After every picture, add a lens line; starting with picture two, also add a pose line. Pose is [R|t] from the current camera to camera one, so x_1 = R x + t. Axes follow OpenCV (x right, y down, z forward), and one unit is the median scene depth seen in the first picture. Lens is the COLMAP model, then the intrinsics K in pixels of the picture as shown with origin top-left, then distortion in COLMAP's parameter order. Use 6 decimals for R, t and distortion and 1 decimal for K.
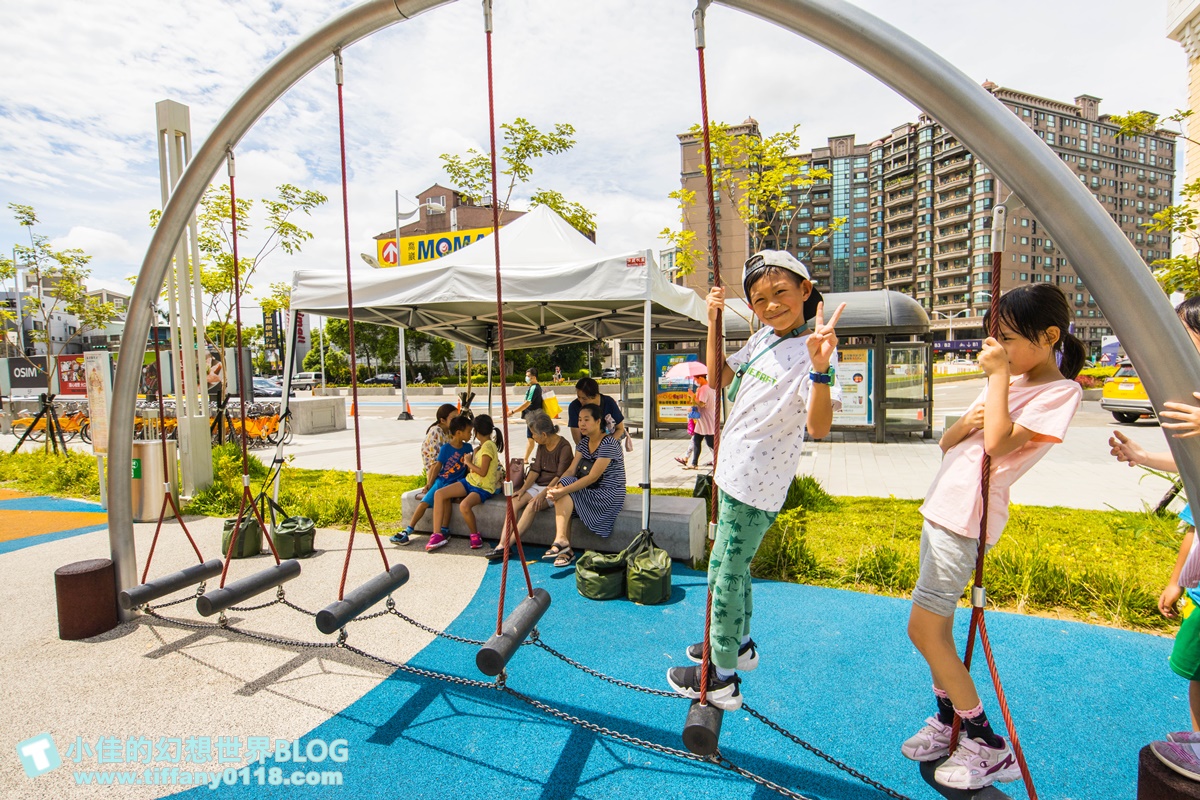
lens RADIAL K [[603.9, 0, 611.4], [0, 603.9, 398.9], [0, 0, 1]] dist [-0.000927, -0.000419]
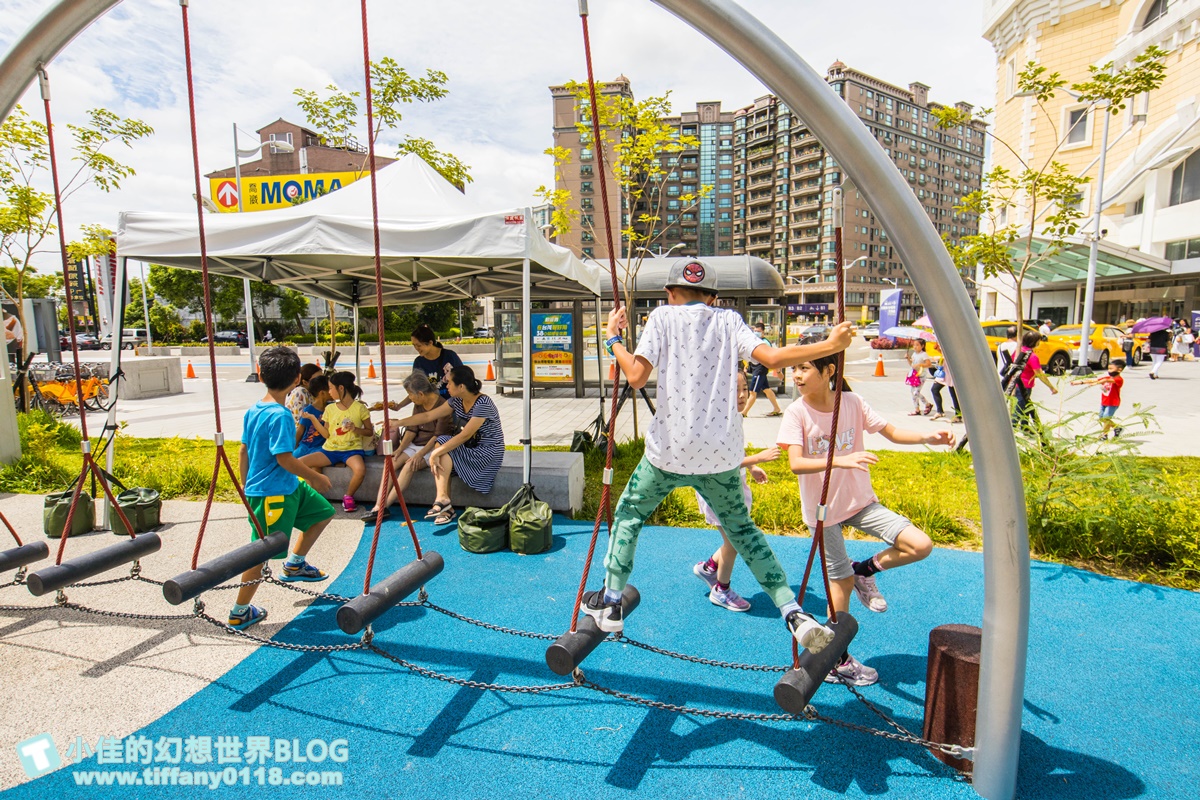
lens RADIAL K [[603.9, 0, 611.9], [0, 603.9, 397.2], [0, 0, 1]] dist [-0.000927, -0.000419]
pose [[0.978344, -0.015750, 0.206383, -0.003033], [0.002563, 0.997946, 0.064008, 0.000880], [-0.206968, -0.062093, 0.976375, -0.006914]]
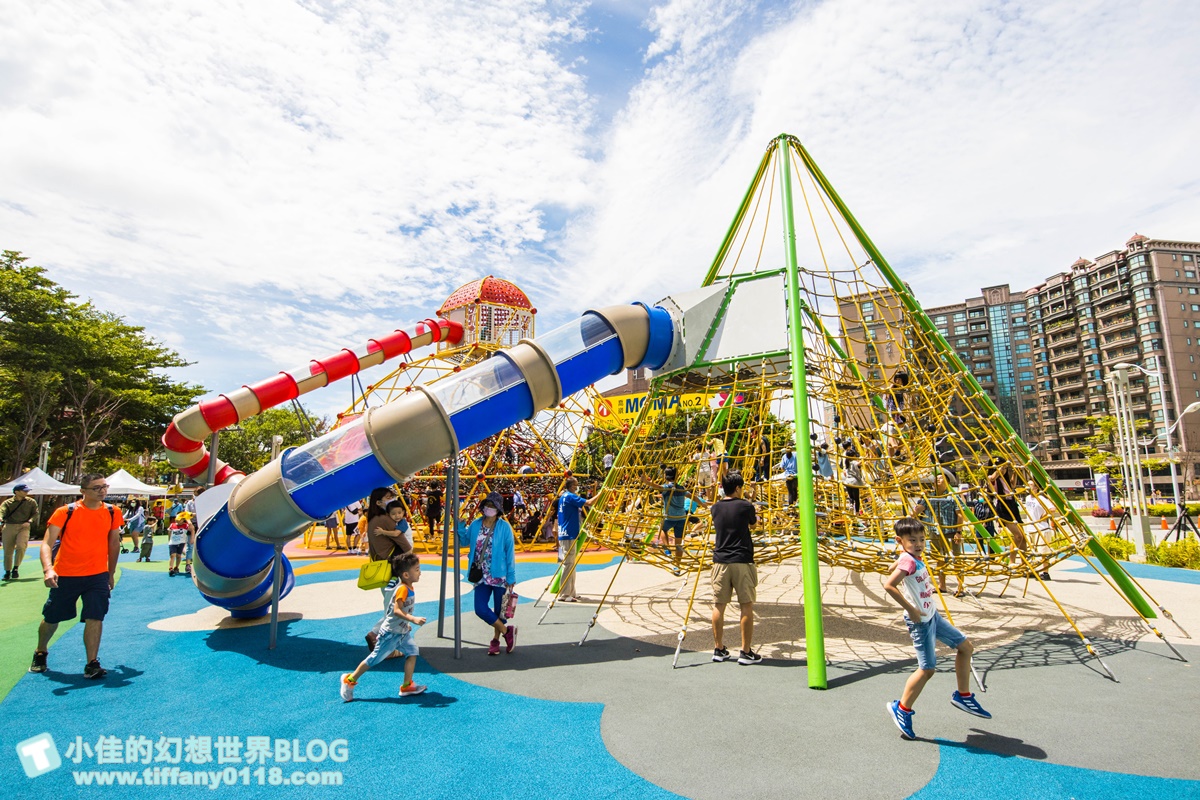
lens RADIAL K [[603.9, 0, 618.3], [0, 603.9, 397.6], [0, 0, 1]] dist [-0.000927, -0.000419]
pose [[0.969259, -0.028135, -0.244429, -0.074569], [-0.026002, 0.976164, -0.215470, 0.049050], [0.244665, 0.215202, 0.945424, -0.801683]]
